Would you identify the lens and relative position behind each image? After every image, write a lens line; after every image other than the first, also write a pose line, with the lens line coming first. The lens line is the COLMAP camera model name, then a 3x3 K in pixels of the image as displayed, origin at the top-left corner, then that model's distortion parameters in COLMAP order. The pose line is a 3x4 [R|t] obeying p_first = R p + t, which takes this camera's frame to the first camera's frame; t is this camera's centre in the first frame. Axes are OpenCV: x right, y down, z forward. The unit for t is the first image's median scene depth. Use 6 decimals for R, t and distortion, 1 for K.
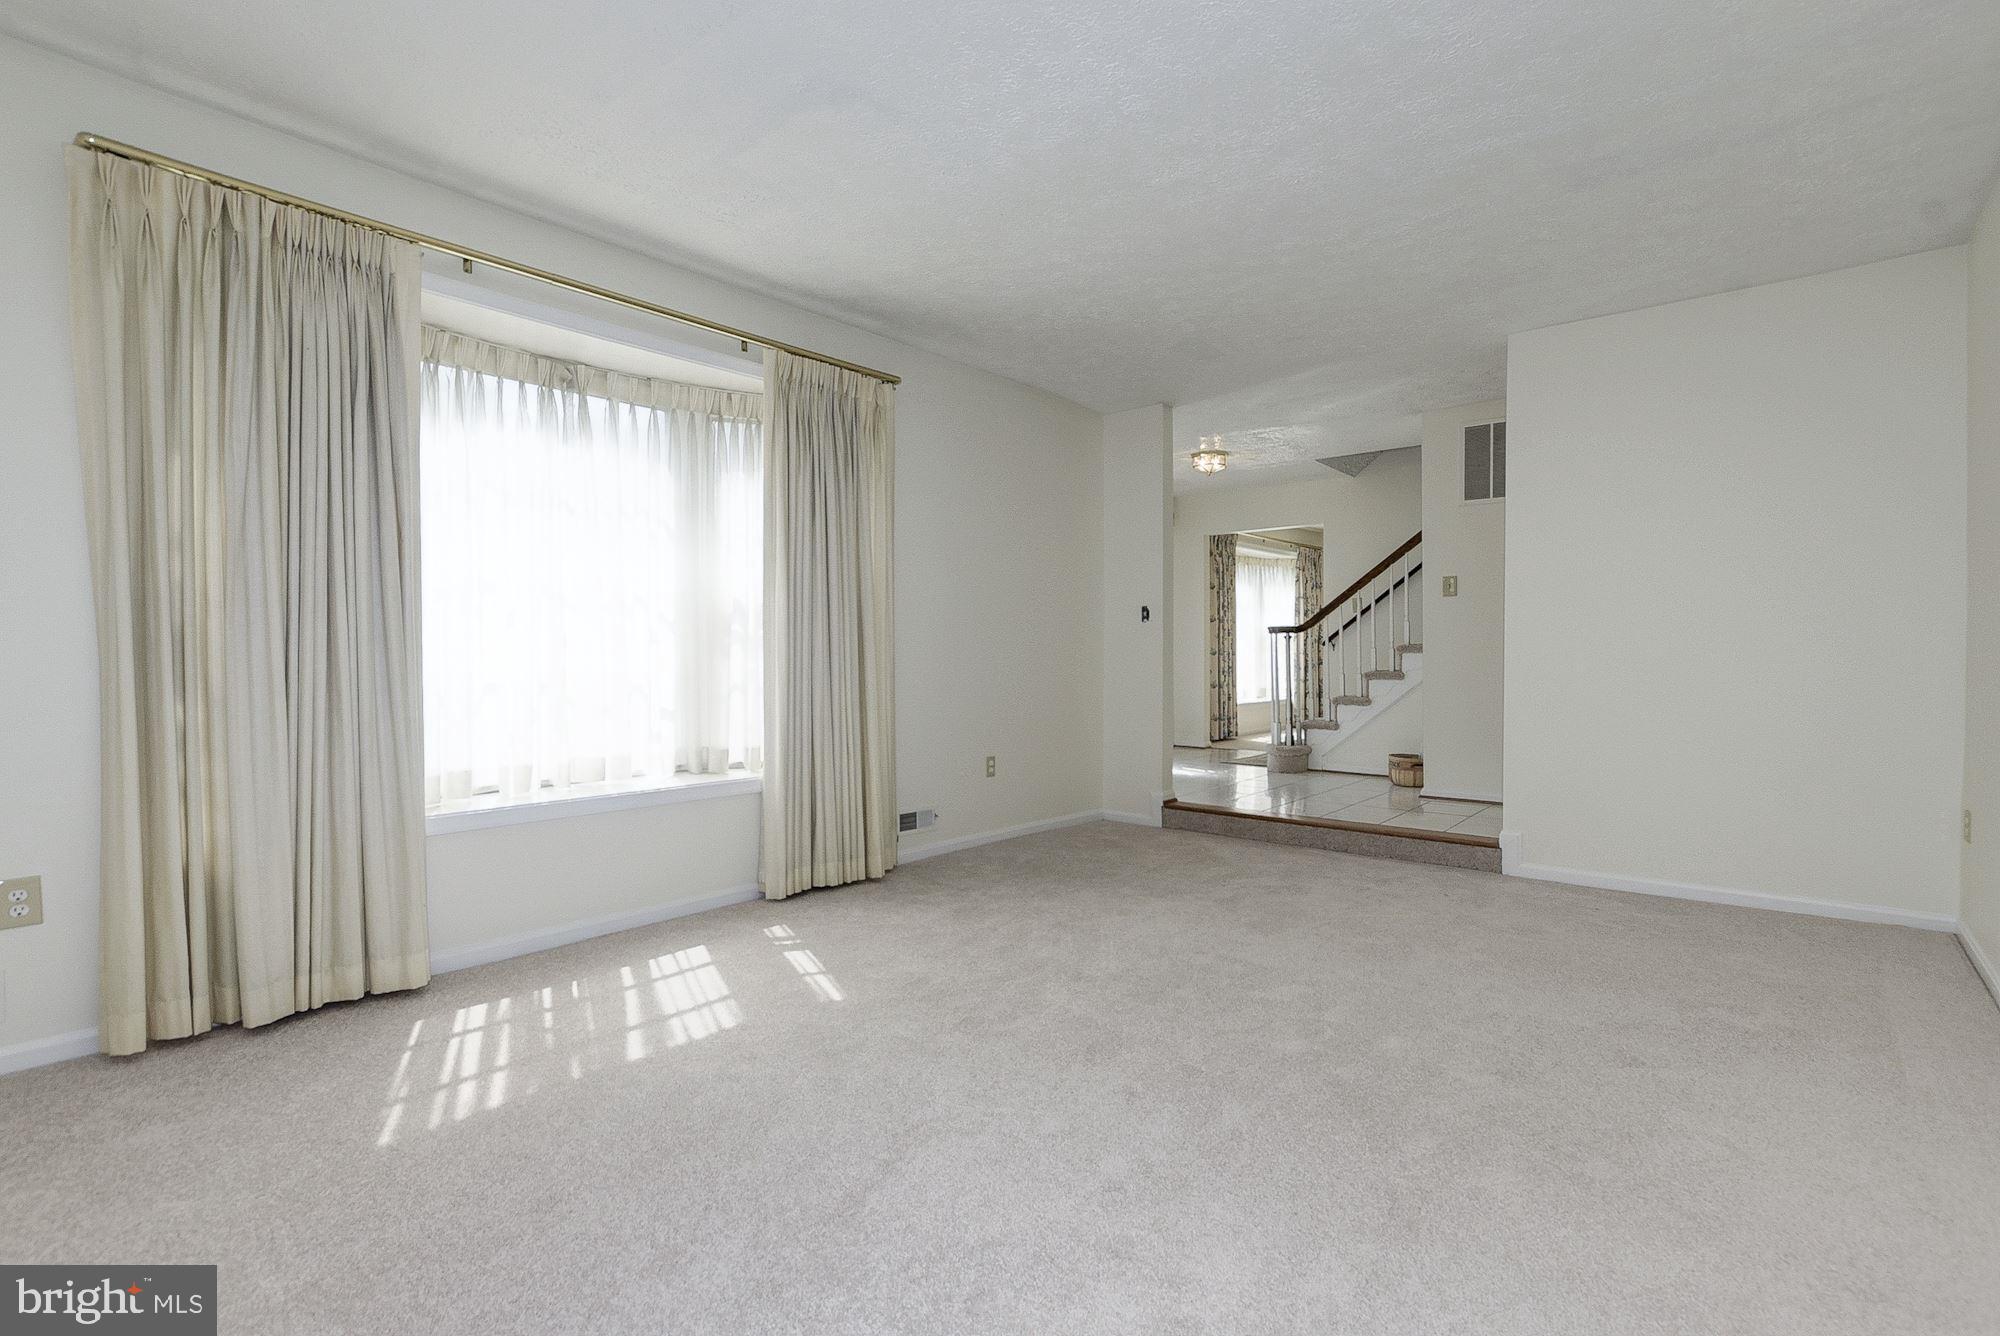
lens RADIAL K [[923.0, 0, 1008.2], [0, 923.0, 665.1], [0, 0, 1]] dist [-0.017458, 0.002912]
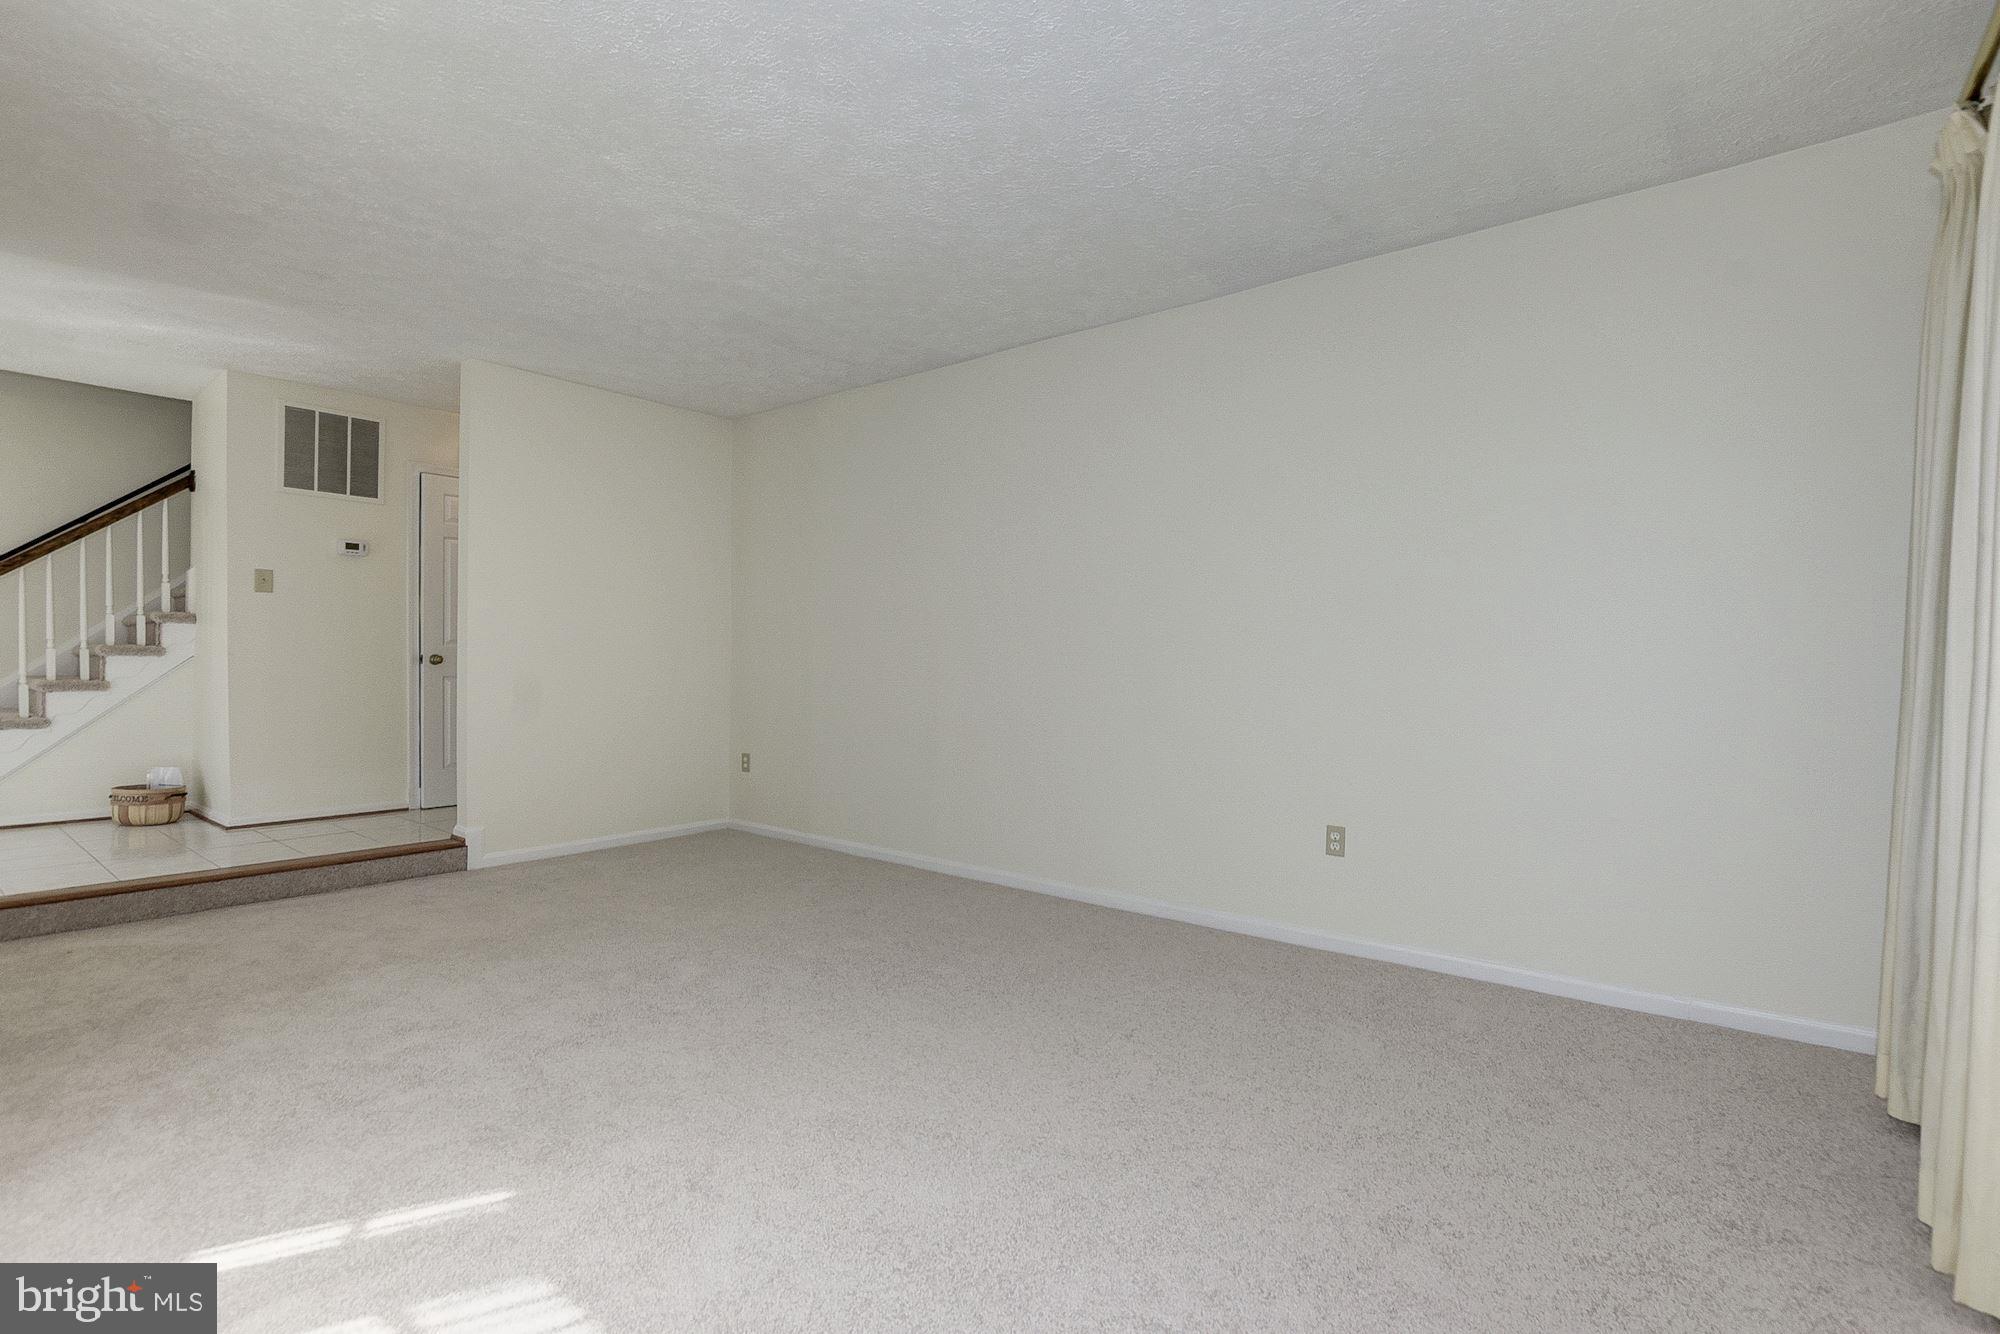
lens RADIAL K [[924.1, 0, 1001.5], [0, 924.1, 666.9], [0, 0, 1]] dist [-0.020460, 0.002809]
pose [[-0.043175, -0.002581, 0.999064, -0.533291], [0.000950, 0.999996, 0.002625, -0.006995], [-0.999067, 0.001063, -0.043172, 0.430114]]
